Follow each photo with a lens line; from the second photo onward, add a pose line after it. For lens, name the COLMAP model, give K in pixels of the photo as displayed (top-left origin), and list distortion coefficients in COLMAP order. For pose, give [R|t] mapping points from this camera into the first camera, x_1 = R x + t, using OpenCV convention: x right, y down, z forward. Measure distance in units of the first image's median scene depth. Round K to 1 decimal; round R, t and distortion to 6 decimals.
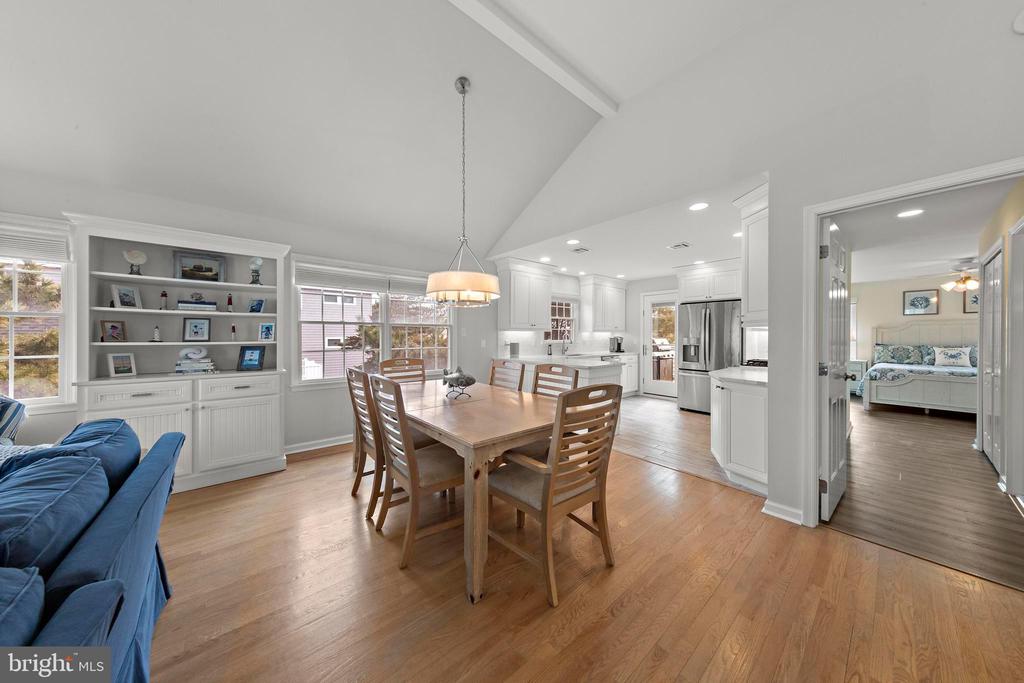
lens RADIAL K [[325.2, 0, 516.8], [0, 325.2, 337.5], [0, 0, 1]] dist [0.007823, -0.000131]
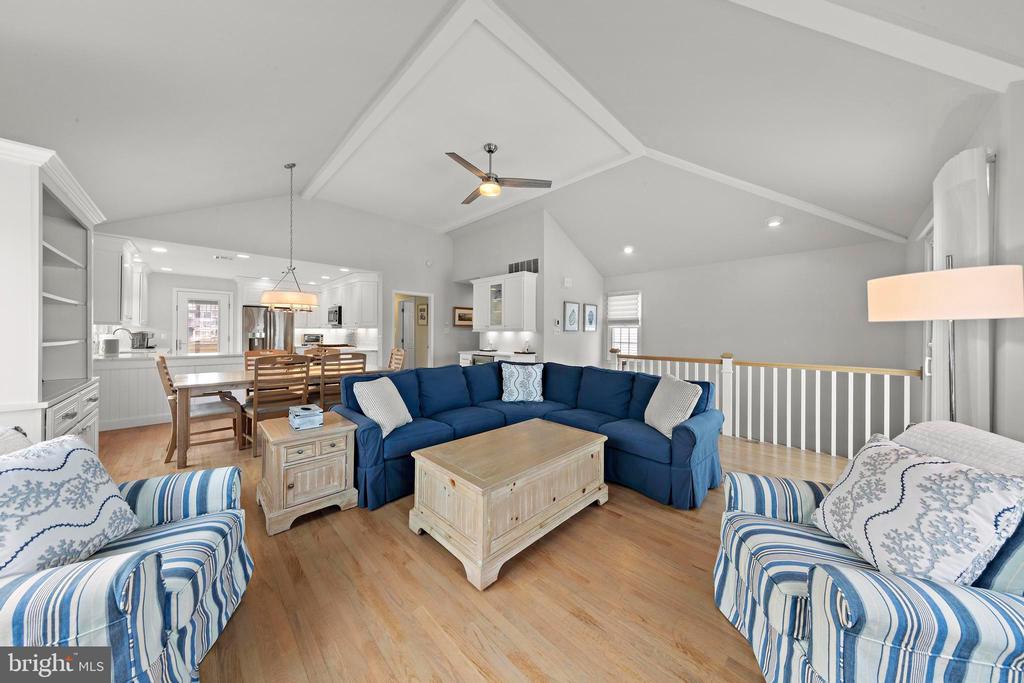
lens RADIAL K [[322.5, 0, 515.8], [0, 322.5, 332.3], [0, 0, 1]] dist [0.005668, 0.000007]
pose [[-0.077027, -0.001955, 0.997027, -1.490355], [-0.002202, 0.999996, 0.001791, -0.009421], [-0.997027, -0.002058, -0.077031, 0.064188]]
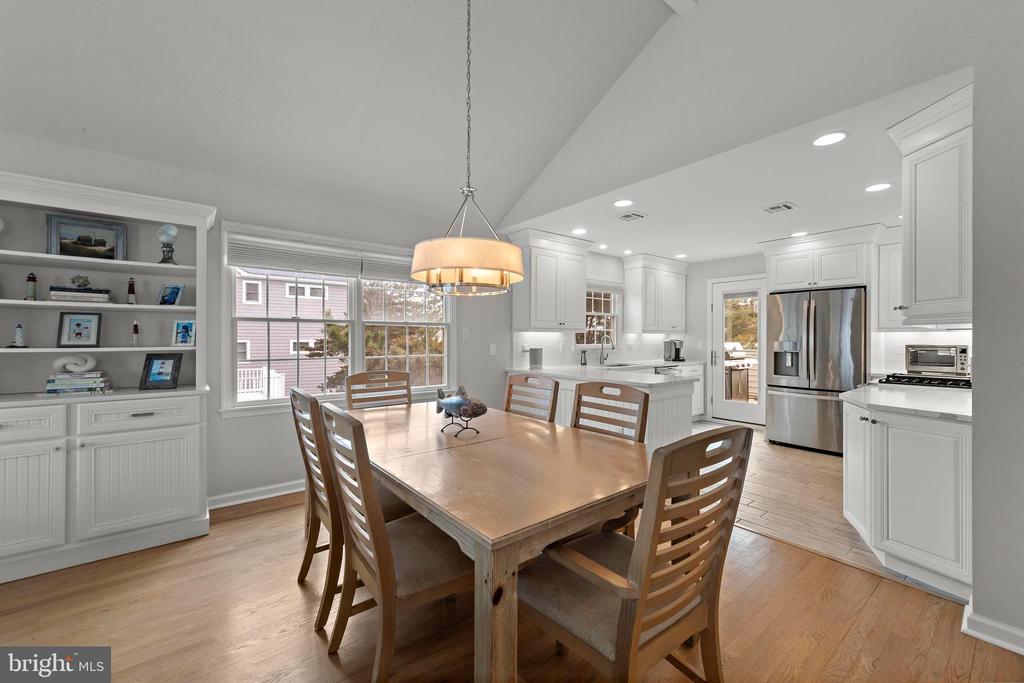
lens RADIAL K [[409.4, 0, 515.7], [0, 409.4, 339.0], [0, 0, 1]] dist [0.006564, 0.000438]
pose [[0.999400, 0.000421, -0.034625, -0.033423], [-0.000533, 0.999995, -0.003236, -0.001775], [0.034623, 0.003253, 0.999395, 0.154278]]
